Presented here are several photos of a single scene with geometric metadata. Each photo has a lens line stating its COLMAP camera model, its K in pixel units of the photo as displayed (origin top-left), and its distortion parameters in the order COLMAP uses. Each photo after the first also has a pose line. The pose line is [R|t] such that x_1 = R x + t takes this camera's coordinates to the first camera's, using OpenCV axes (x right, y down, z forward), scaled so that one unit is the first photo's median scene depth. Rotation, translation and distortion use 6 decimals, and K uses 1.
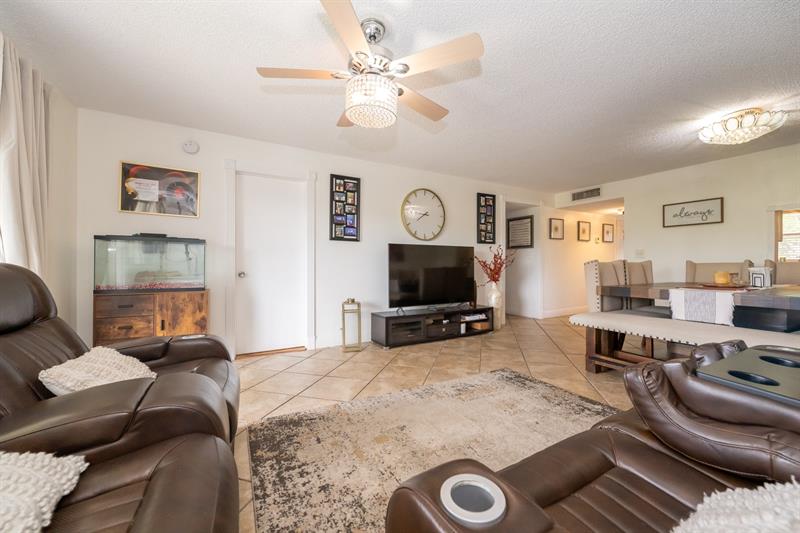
lens RADIAL K [[313.3, 0, 400.0], [0, 313.3, 266.5], [0, 0, 1]] dist [0.002310, 0.000077]
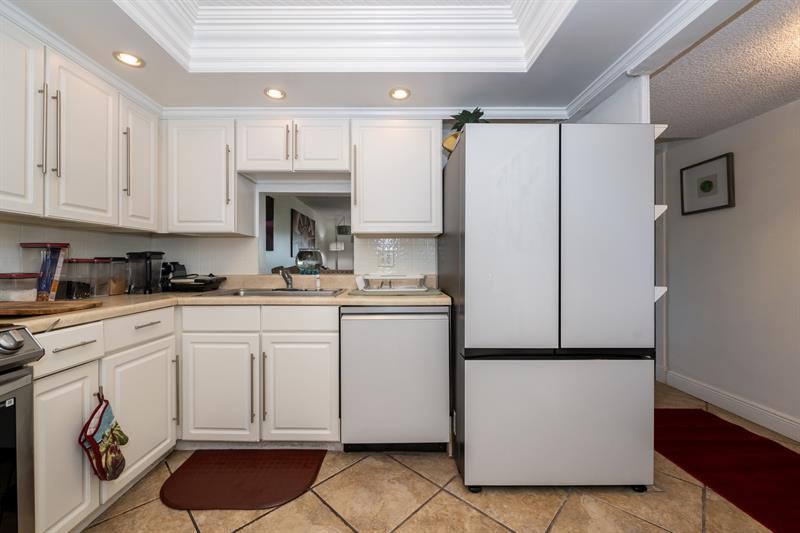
lens RADIAL K [[316.7, 0, 392.6], [0, 316.7, 264.5], [0, 0, 1]] dist [-0.000242, -0.000099]
pose [[-0.480352, 0.004573, -0.877064, 1.694940], [-0.003340, 0.999970, 0.007043, -0.032654], [0.877069, 0.006313, -0.480322, 1.326472]]
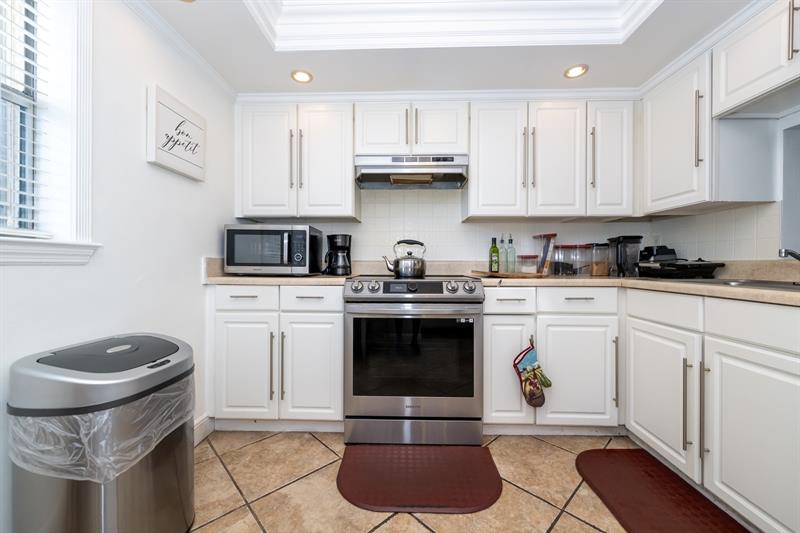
lens RADIAL K [[313.8, 0, 399.0], [0, 313.8, 264.0], [0, 0, 1]] dist [-0.000707, -0.000202]
pose [[-0.864371, -0.000443, 0.502855, 1.504827], [0.003093, 0.999976, 0.006198, -0.007321], [-0.502845, 0.006912, -0.864349, 1.375581]]
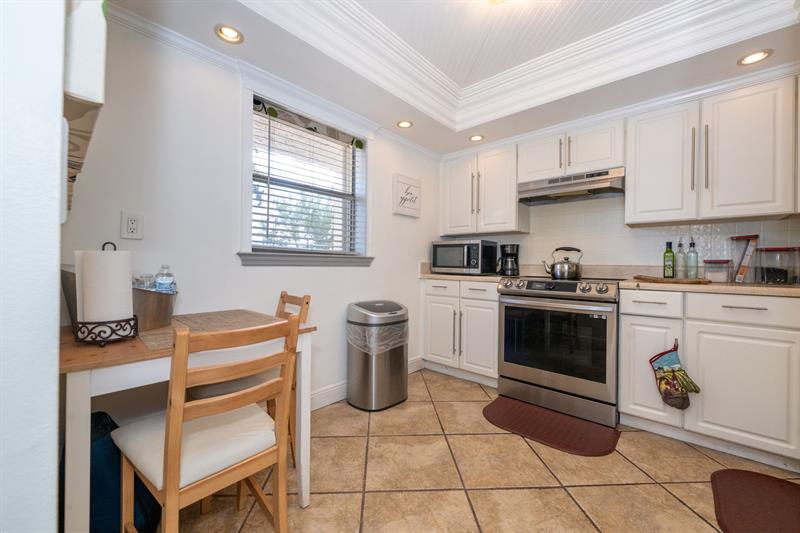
lens RADIAL K [[318.7, 0, 402.2], [0, 318.7, 264.4], [0, 0, 1]] dist [-0.001082, -0.000154]
pose [[-0.341590, -0.002428, 0.939846, 1.282944], [-0.003397, 0.999993, 0.001349, -0.010361], [-0.939843, -0.002732, -0.341596, 1.426292]]
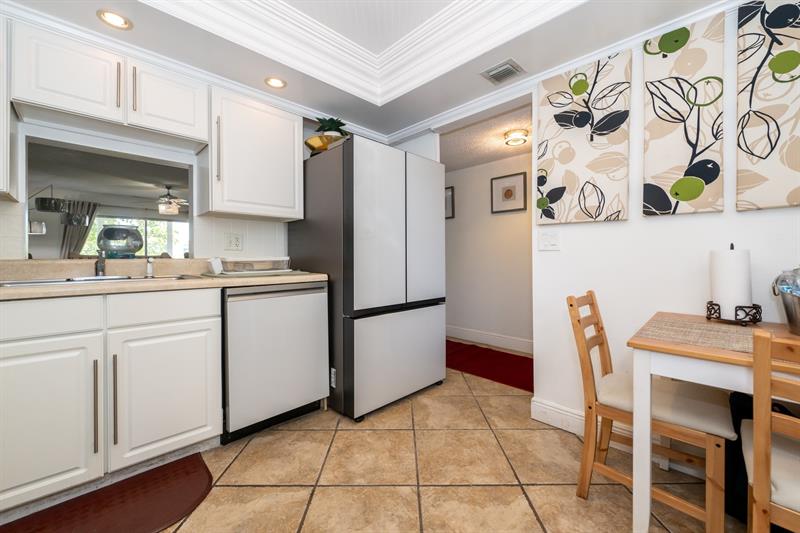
lens RADIAL K [[315.9, 0, 398.2], [0, 315.9, 257.4], [0, 0, 1]] dist [0.000082, -0.000029]
pose [[0.267812, 0.001516, -0.963470, 1.797291], [-0.002256, 0.999997, 0.000946, -0.012759], [0.963469, 0.001920, 0.267815, 1.165124]]
